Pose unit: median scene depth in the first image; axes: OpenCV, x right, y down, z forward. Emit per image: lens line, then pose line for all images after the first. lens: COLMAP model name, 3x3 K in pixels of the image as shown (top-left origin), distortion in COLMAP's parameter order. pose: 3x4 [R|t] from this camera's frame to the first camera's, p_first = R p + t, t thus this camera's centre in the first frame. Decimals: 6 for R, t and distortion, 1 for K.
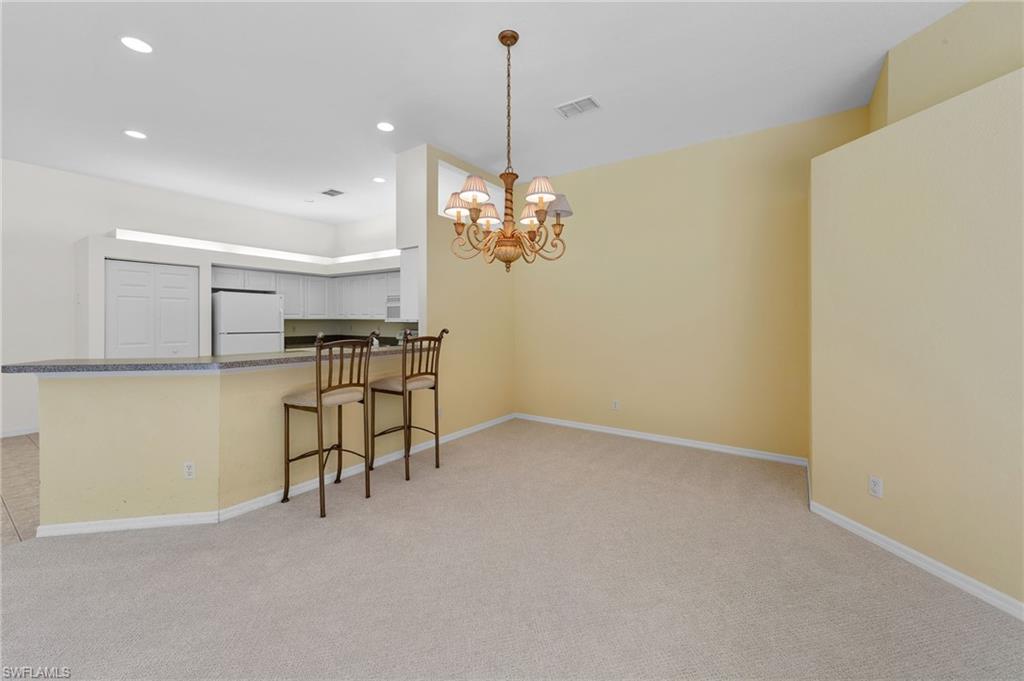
lens RADIAL K [[399.7, 0, 515.7], [0, 399.7, 322.7], [0, 0, 1]] dist [0.005348, -0.000214]
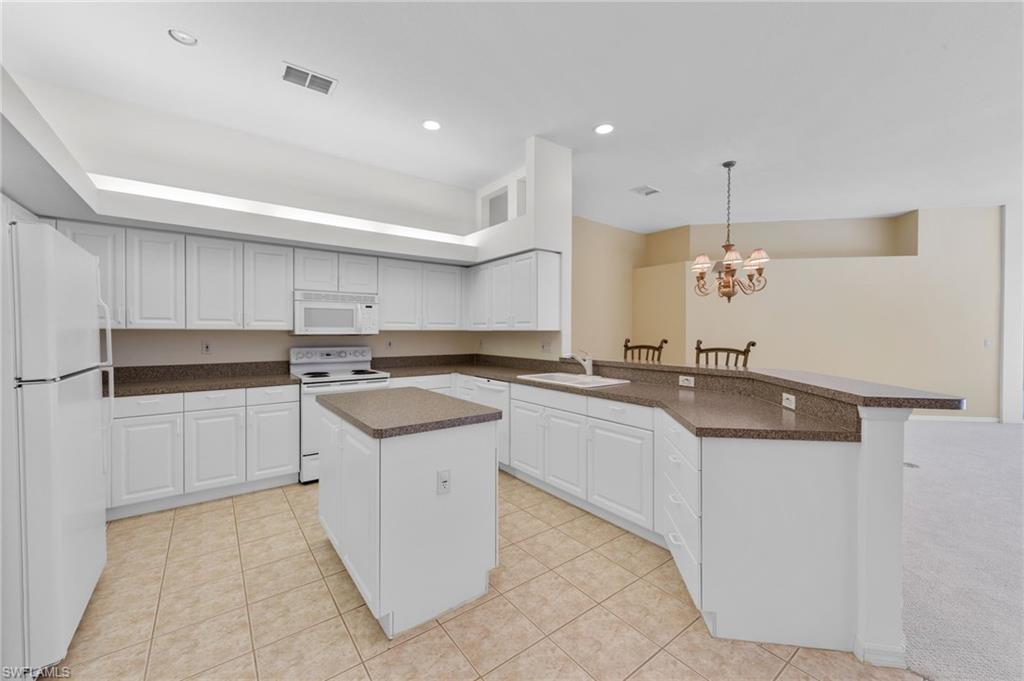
lens RADIAL K [[399.7, 0, 511.5], [0, 399.7, 335.9], [0, 0, 1]] dist [0.005348, -0.000214]
pose [[0.325277, -0.012720, 0.945533, -0.886806], [0.005175, 0.999918, 0.011671, -0.004675], [-0.945605, 0.001097, 0.325316, 0.611115]]
